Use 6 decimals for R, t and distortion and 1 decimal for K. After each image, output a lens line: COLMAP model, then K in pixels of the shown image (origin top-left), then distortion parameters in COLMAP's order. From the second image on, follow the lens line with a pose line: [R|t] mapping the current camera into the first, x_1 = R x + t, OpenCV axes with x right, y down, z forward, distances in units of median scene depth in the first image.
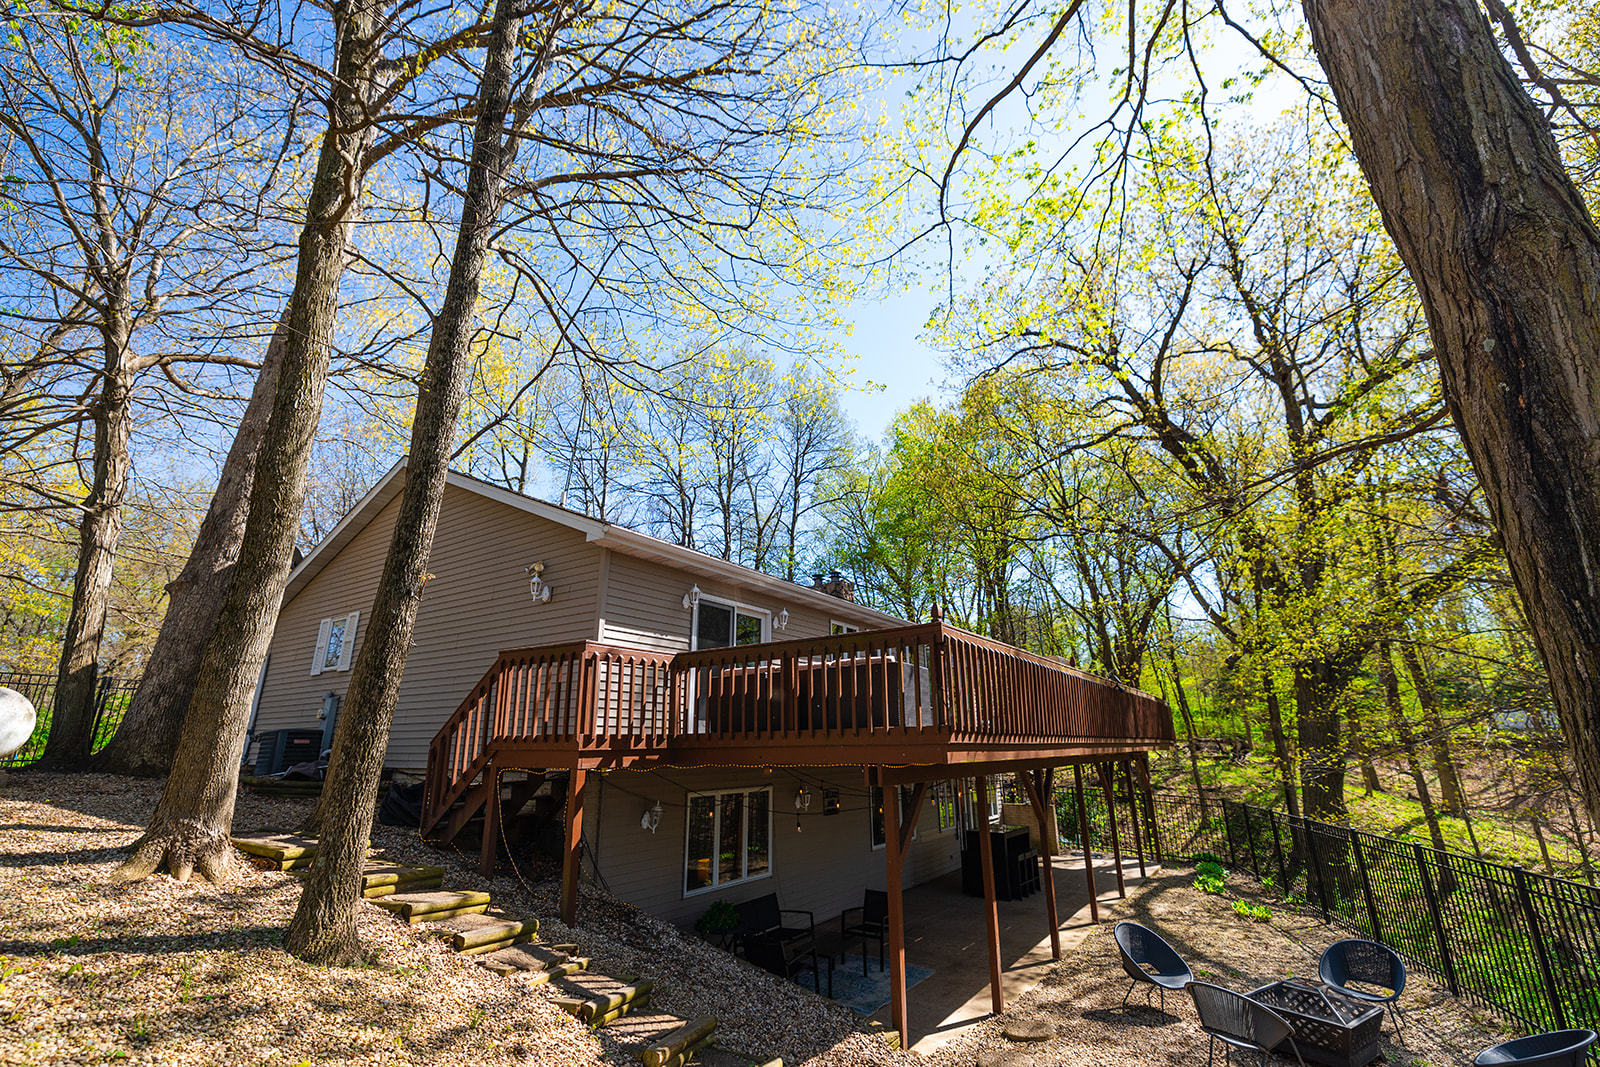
lens RADIAL K [[682.3, 0, 801.6], [0, 682.3, 525.7], [0, 0, 1]] dist [-0.001808, -0.000650]
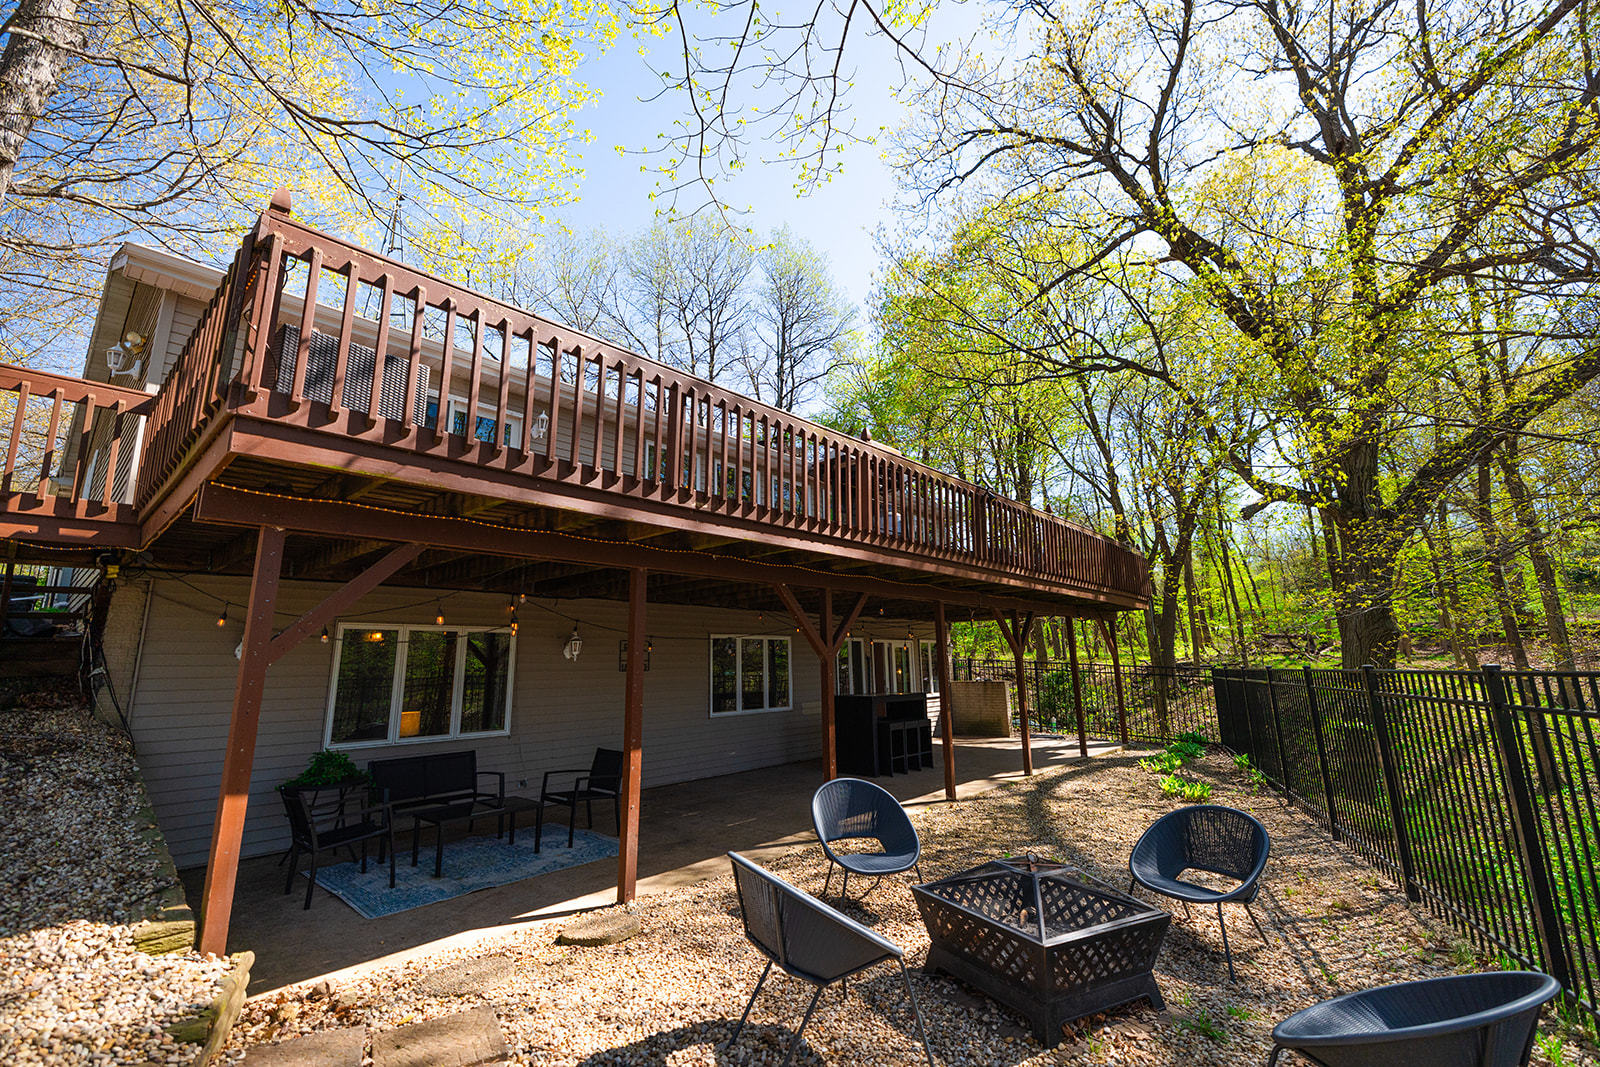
lens RADIAL K [[668.1, 0, 800.0], [0, 668.1, 533.5], [0, 0, 1]] dist [-0.012780, -0.000271]
pose [[0.990606, -0.034882, -0.132222, 0.206759], [0.049985, 0.992372, 0.112690, 0.105813], [0.127283, -0.118240, 0.984794, 0.152938]]
